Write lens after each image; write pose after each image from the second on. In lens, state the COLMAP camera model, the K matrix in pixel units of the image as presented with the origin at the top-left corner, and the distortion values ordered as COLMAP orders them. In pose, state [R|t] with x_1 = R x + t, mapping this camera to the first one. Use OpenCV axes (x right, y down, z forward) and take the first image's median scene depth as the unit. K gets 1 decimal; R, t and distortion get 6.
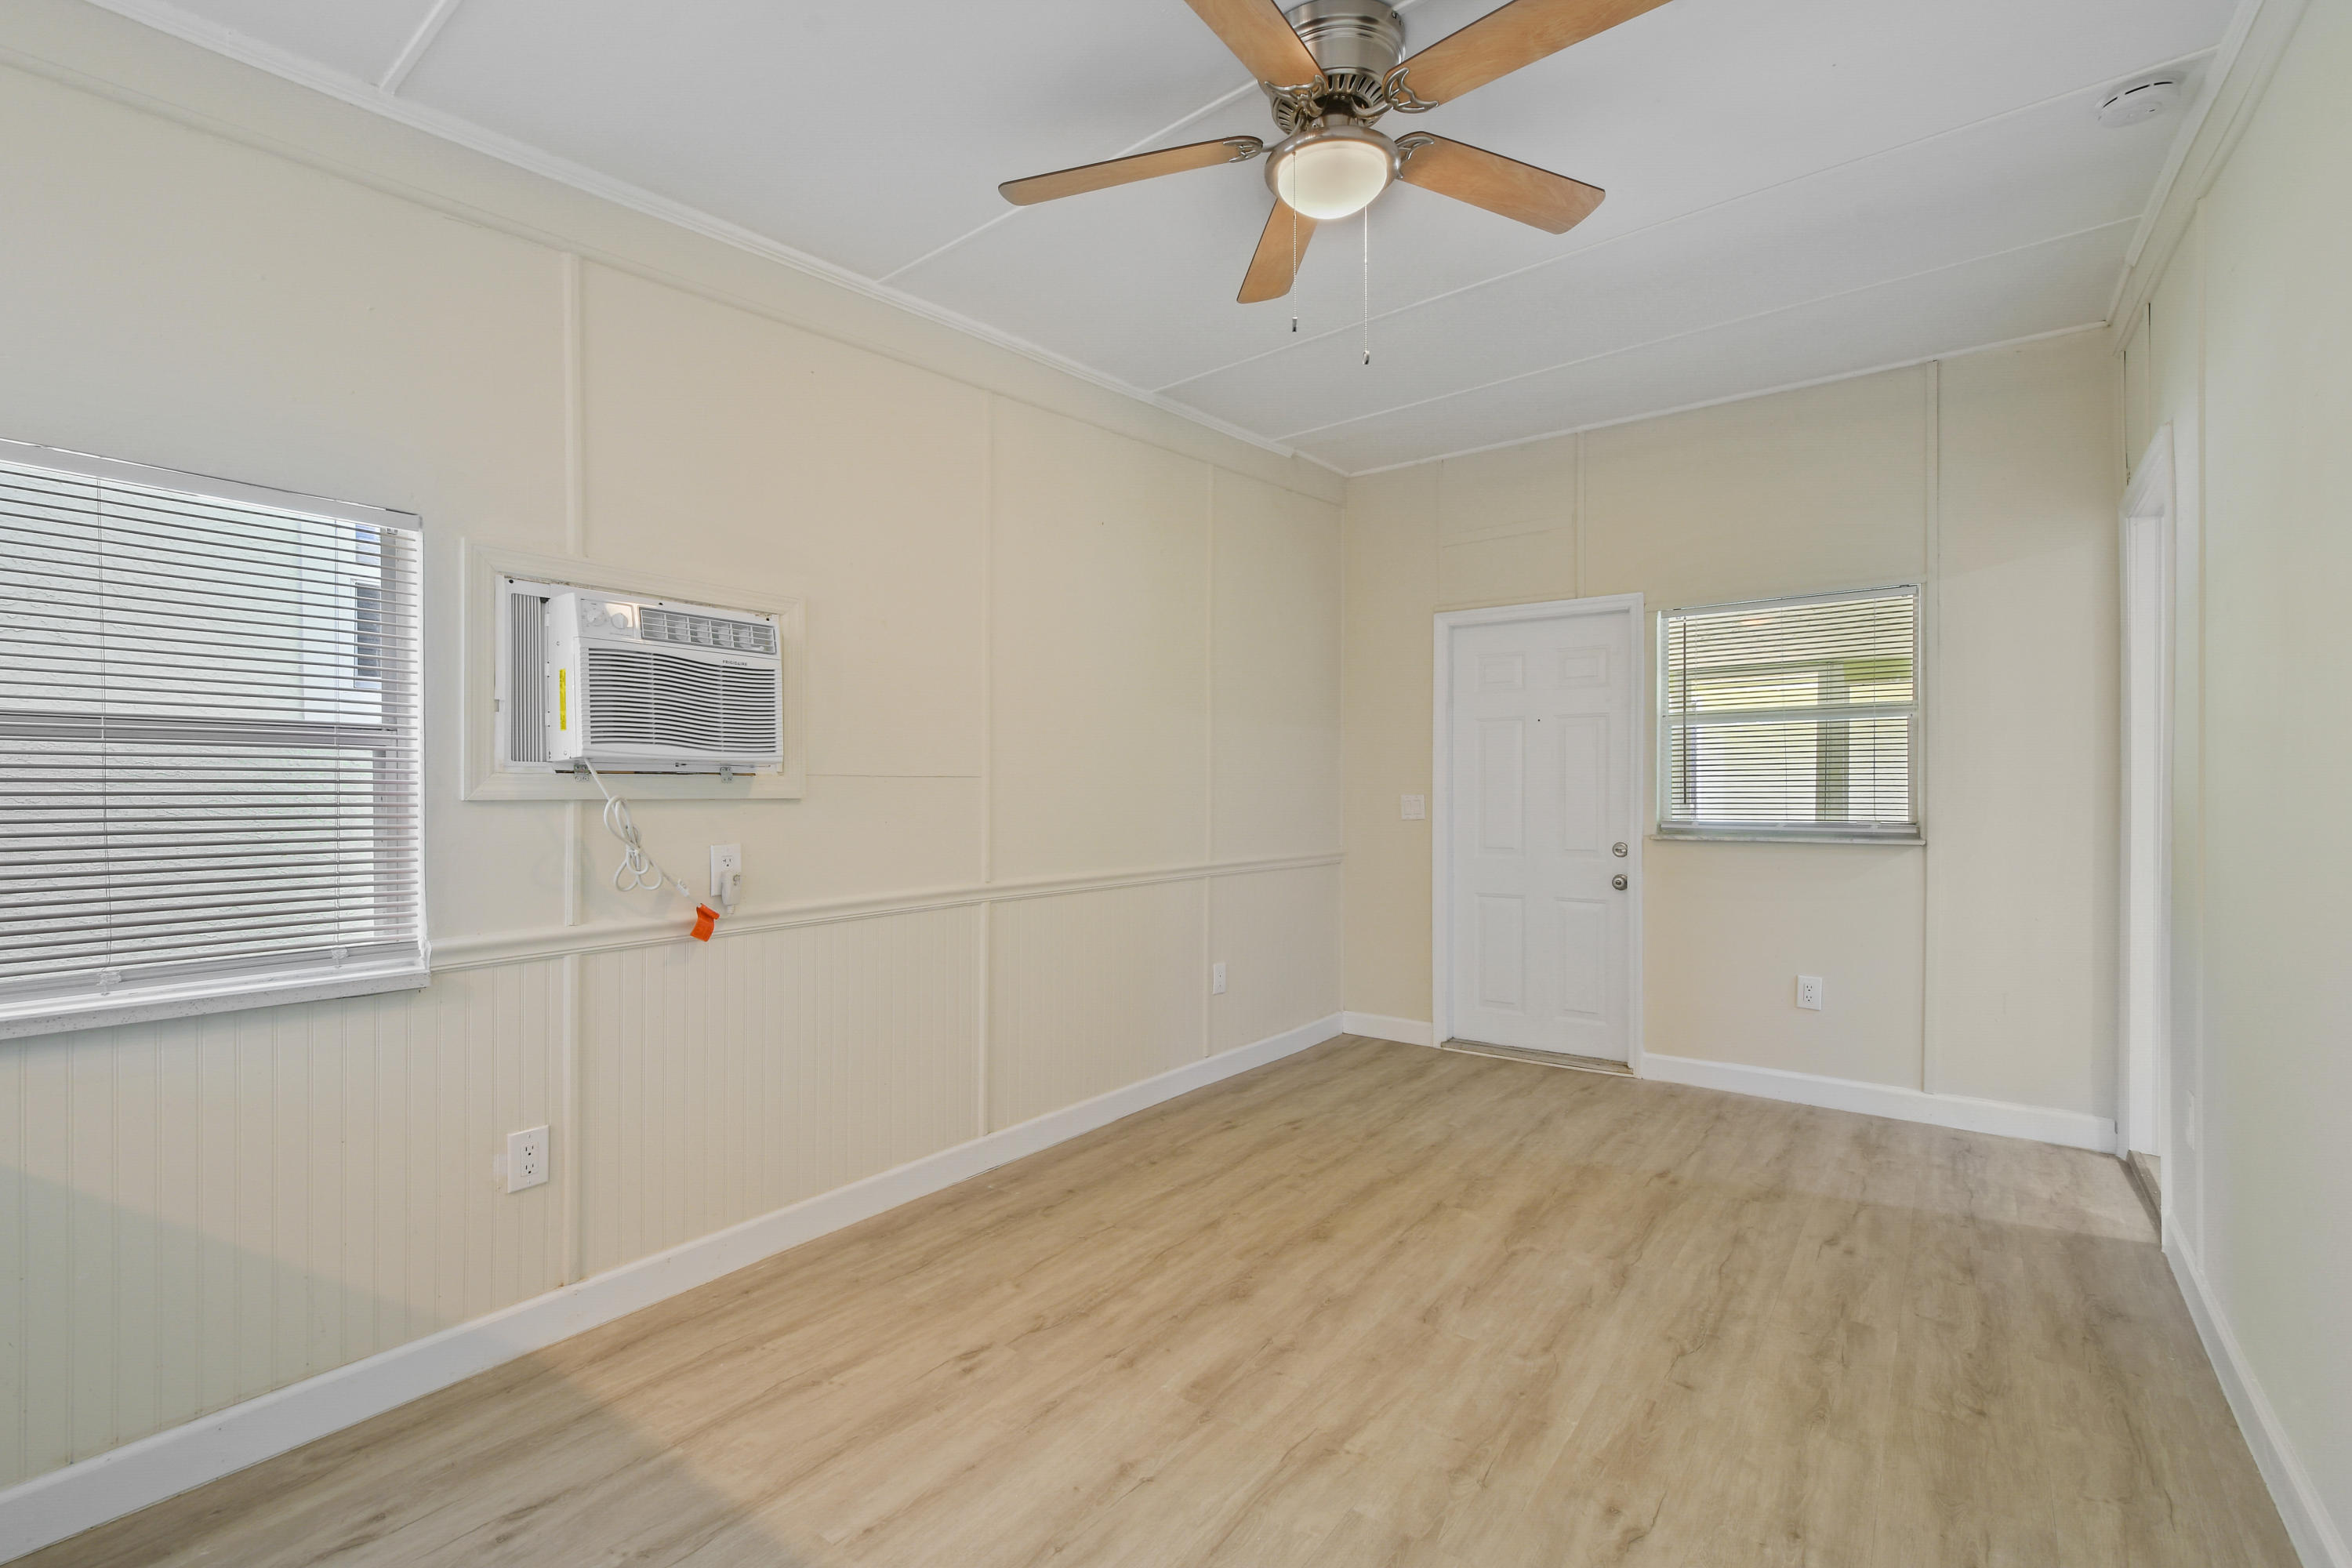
lens RADIAL K [[1055.7, 0, 1128.1], [0, 1055.7, 795.4], [0, 0, 1]] dist [0.008313, -0.000706]
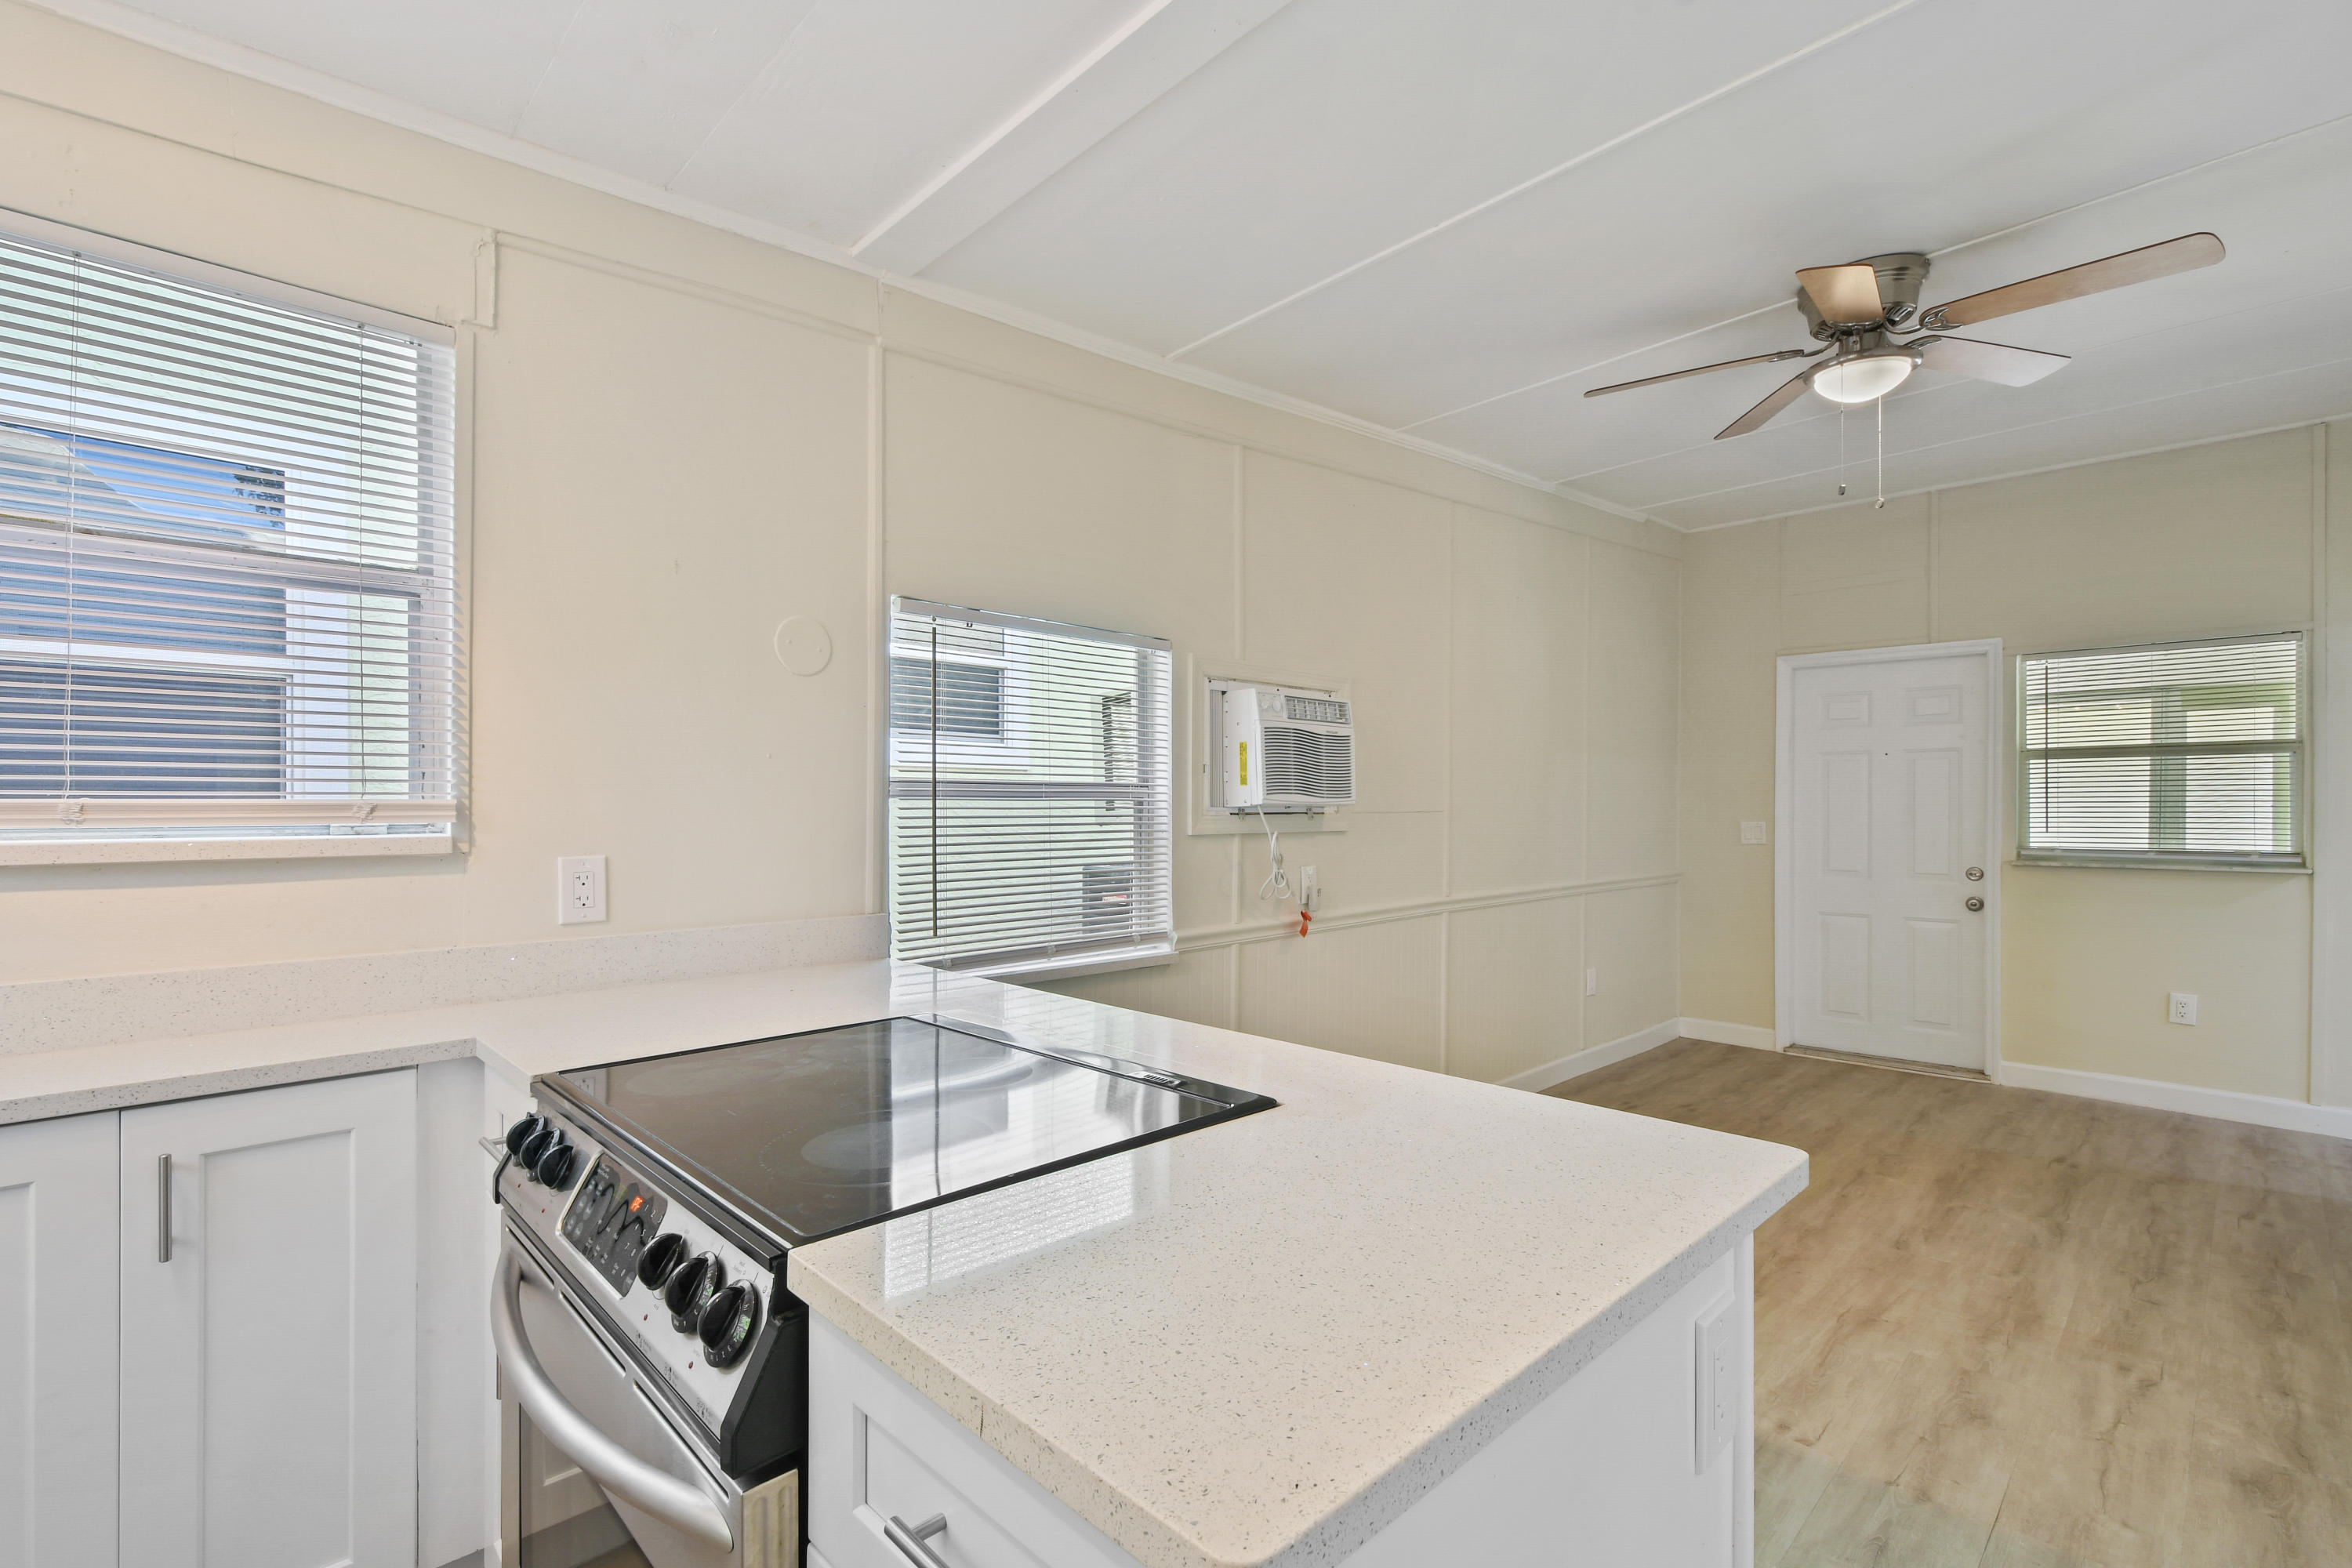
lens RADIAL K [[1055.7, 0, 1133.1], [0, 1055.7, 806.7], [0, 0, 1]] dist [0.008313, -0.000706]
pose [[0.989338, 0.001569, -0.145630, -0.365044], [-0.001745, 0.999998, -0.001080, -0.024099], [0.145628, 0.001323, 0.989339, -0.323289]]
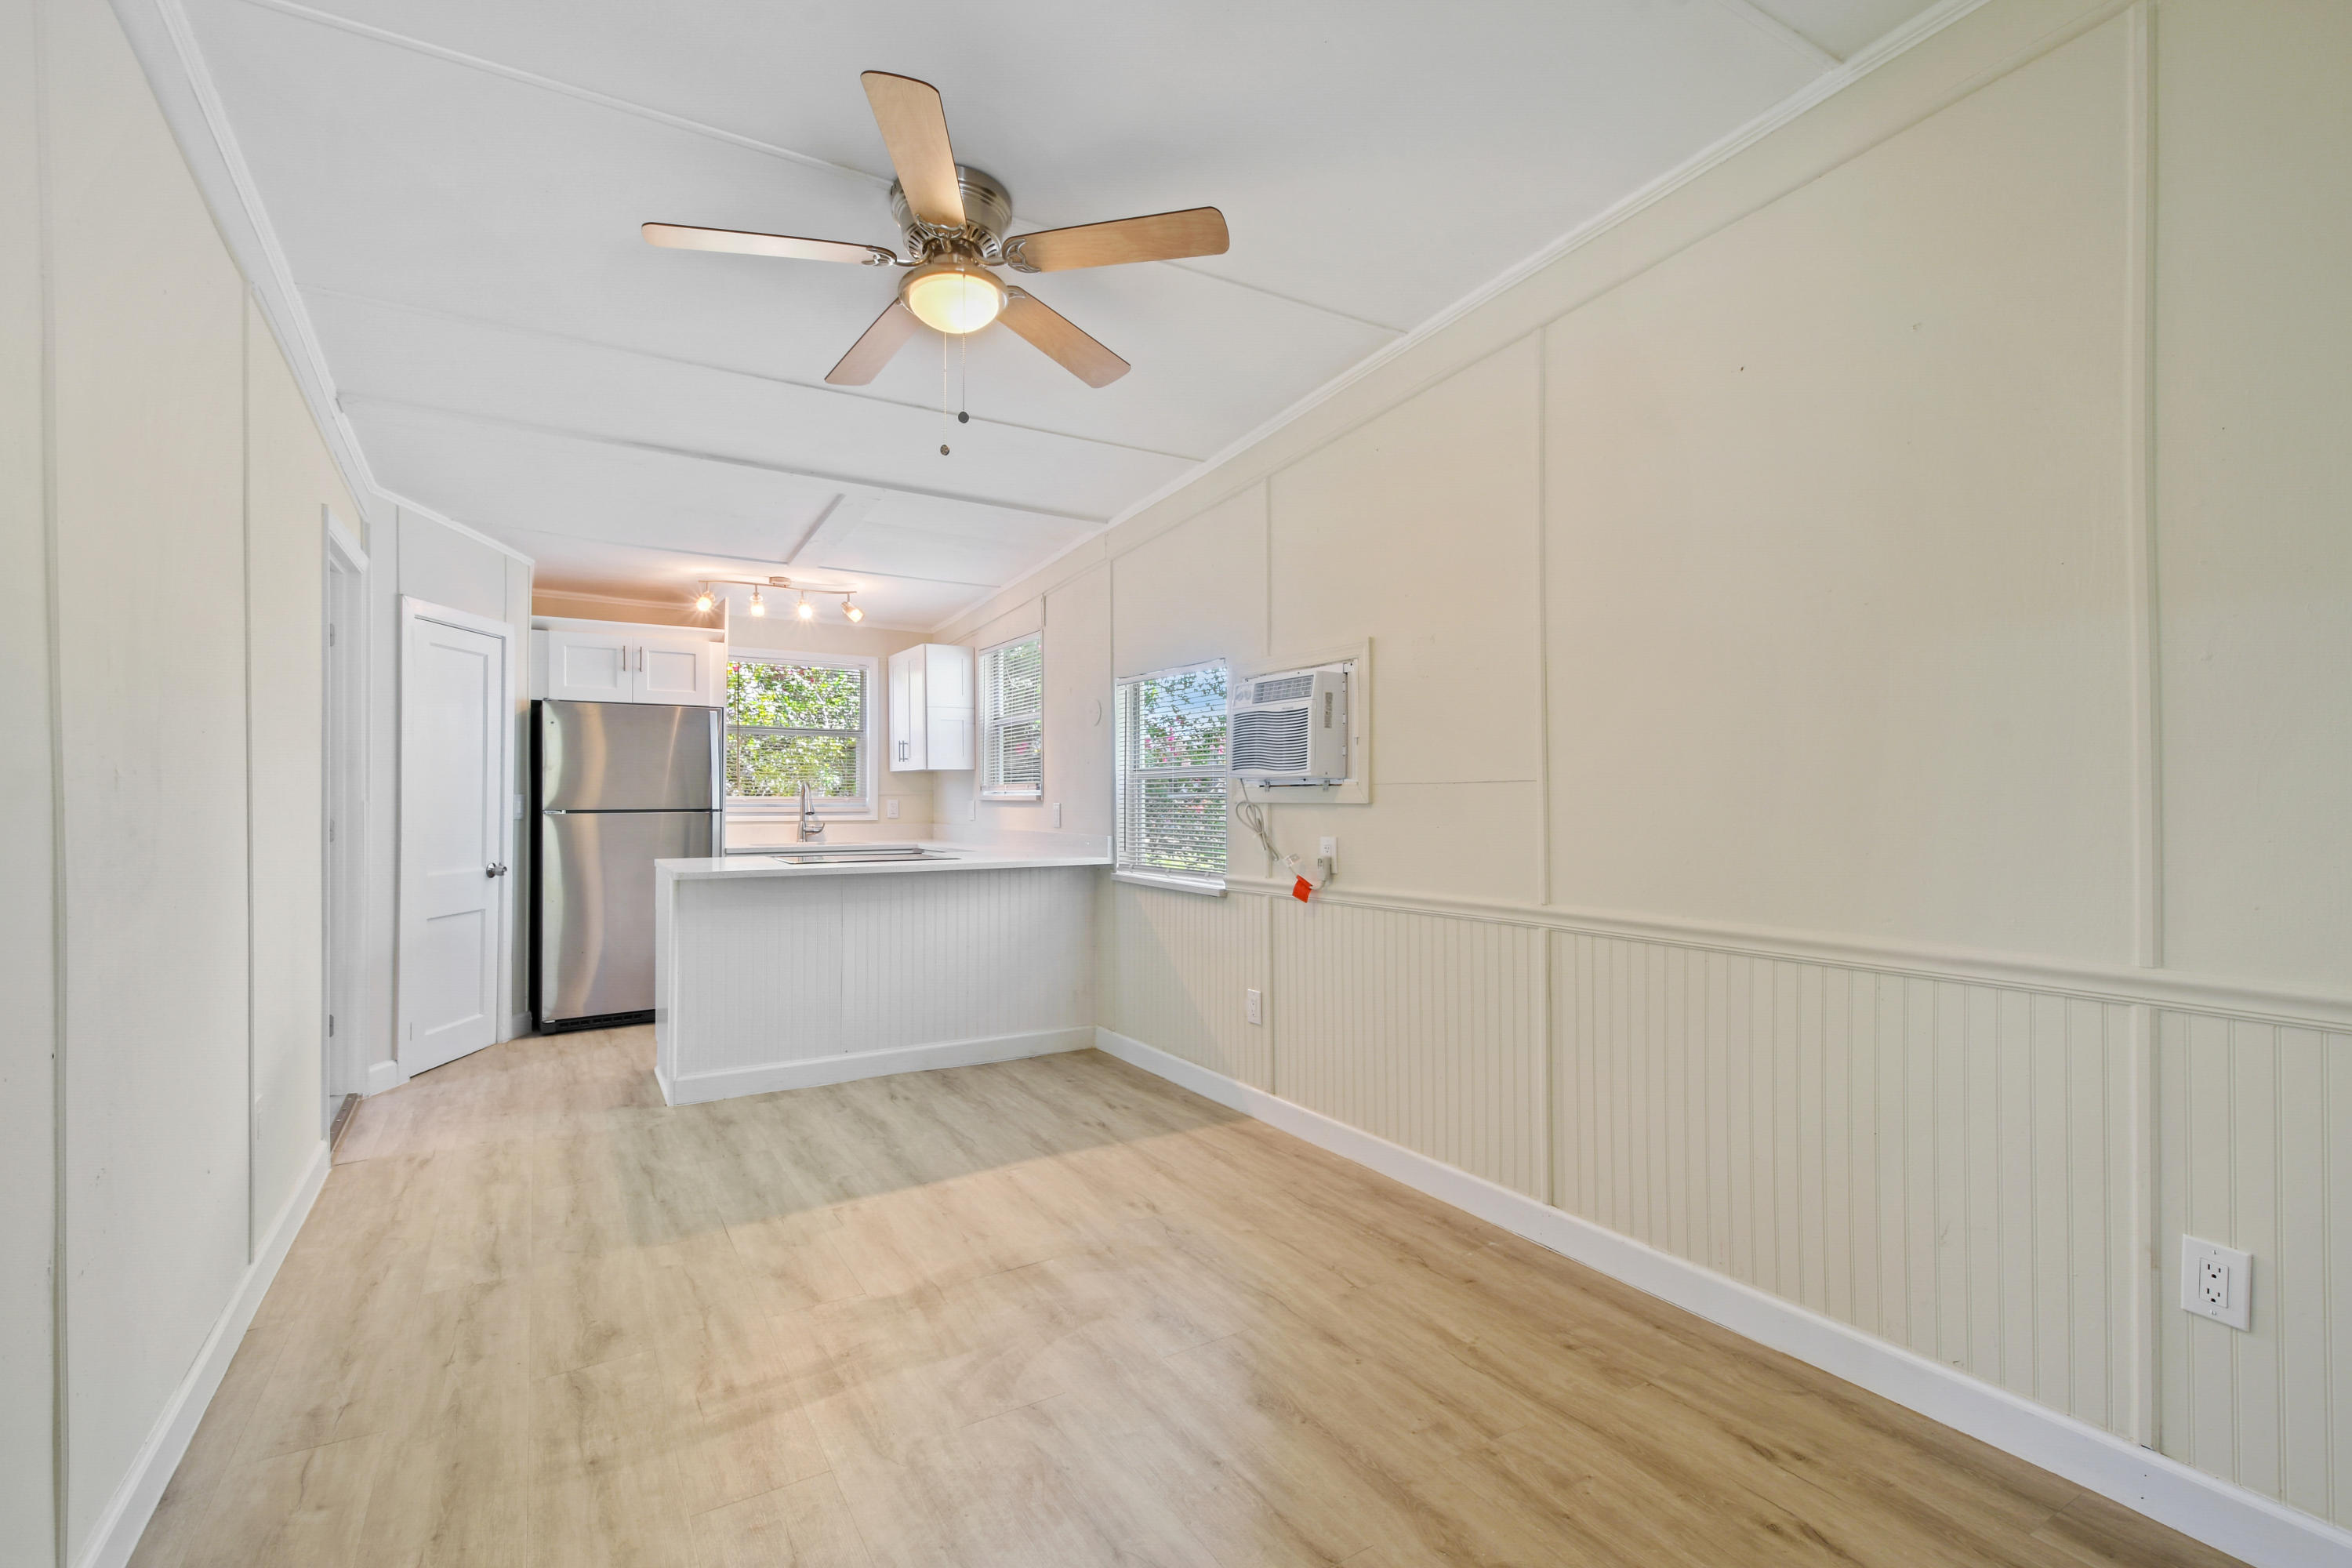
lens RADIAL K [[1055.7, 0, 1193.1], [0, 1055.7, 789.3], [0, 0, 1]] dist [0.008313, -0.000706]
pose [[-0.343538, -0.005832, -0.939121, 0.869661], [-0.001480, 0.999983, -0.005669, -0.006264], [0.939138, -0.000557, -0.343541, 1.173683]]
